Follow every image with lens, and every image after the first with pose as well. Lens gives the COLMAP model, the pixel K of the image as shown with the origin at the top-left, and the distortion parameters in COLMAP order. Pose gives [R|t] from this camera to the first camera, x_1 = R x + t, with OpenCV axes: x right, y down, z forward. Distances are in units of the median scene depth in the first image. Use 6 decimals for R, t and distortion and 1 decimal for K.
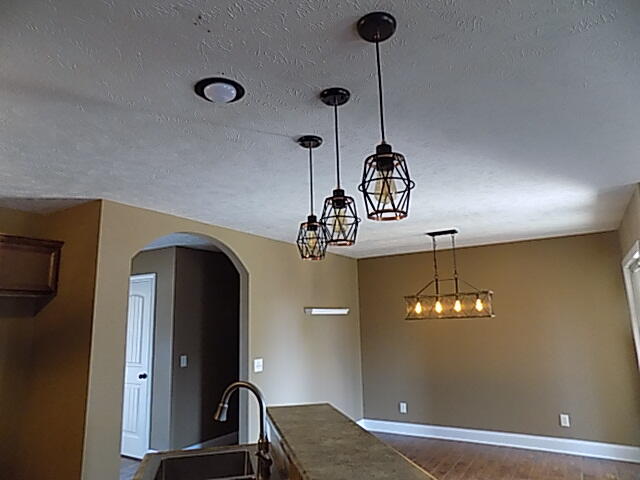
lens RADIAL K [[427.4, 0, 317.0], [0, 427.4, 237.1], [0, 0, 1]] dist [-0.091455, 0.096164]
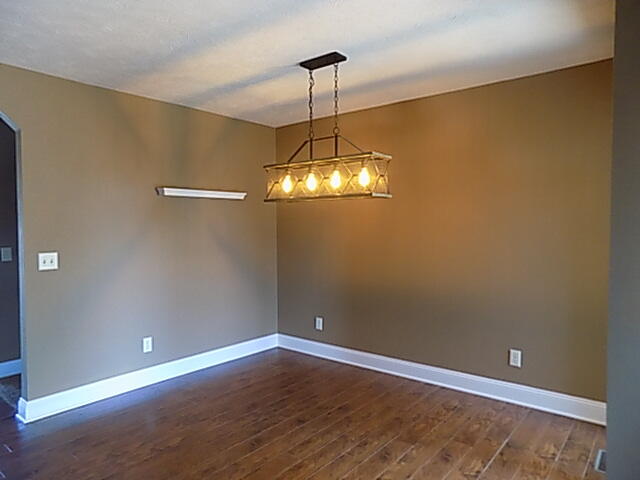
lens RADIAL K [[427.4, 0, 317.0], [0, 427.4, 237.1], [0, 0, 1]] dist [-0.091455, 0.096164]
pose [[0.990098, 0.024178, -0.138282, 0.375656], [0.007540, 0.974475, 0.224369, 0.099362], [0.140178, -0.223190, 0.964643, 0.361136]]
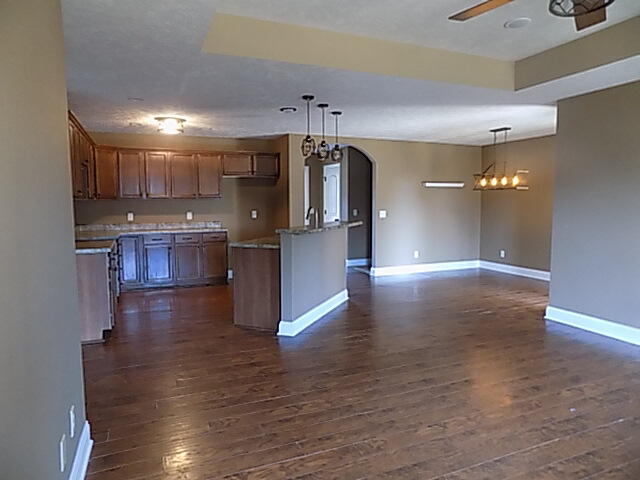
lens RADIAL K [[427.4, 0, 317.0], [0, 427.4, 237.1], [0, 0, 1]] dist [-0.091455, 0.096164]
pose [[0.810152, 0.071138, -0.581887, 0.640340], [0.095527, 0.963322, 0.250770, -0.075283], [0.578384, -0.258747, 0.773642, -0.534991]]
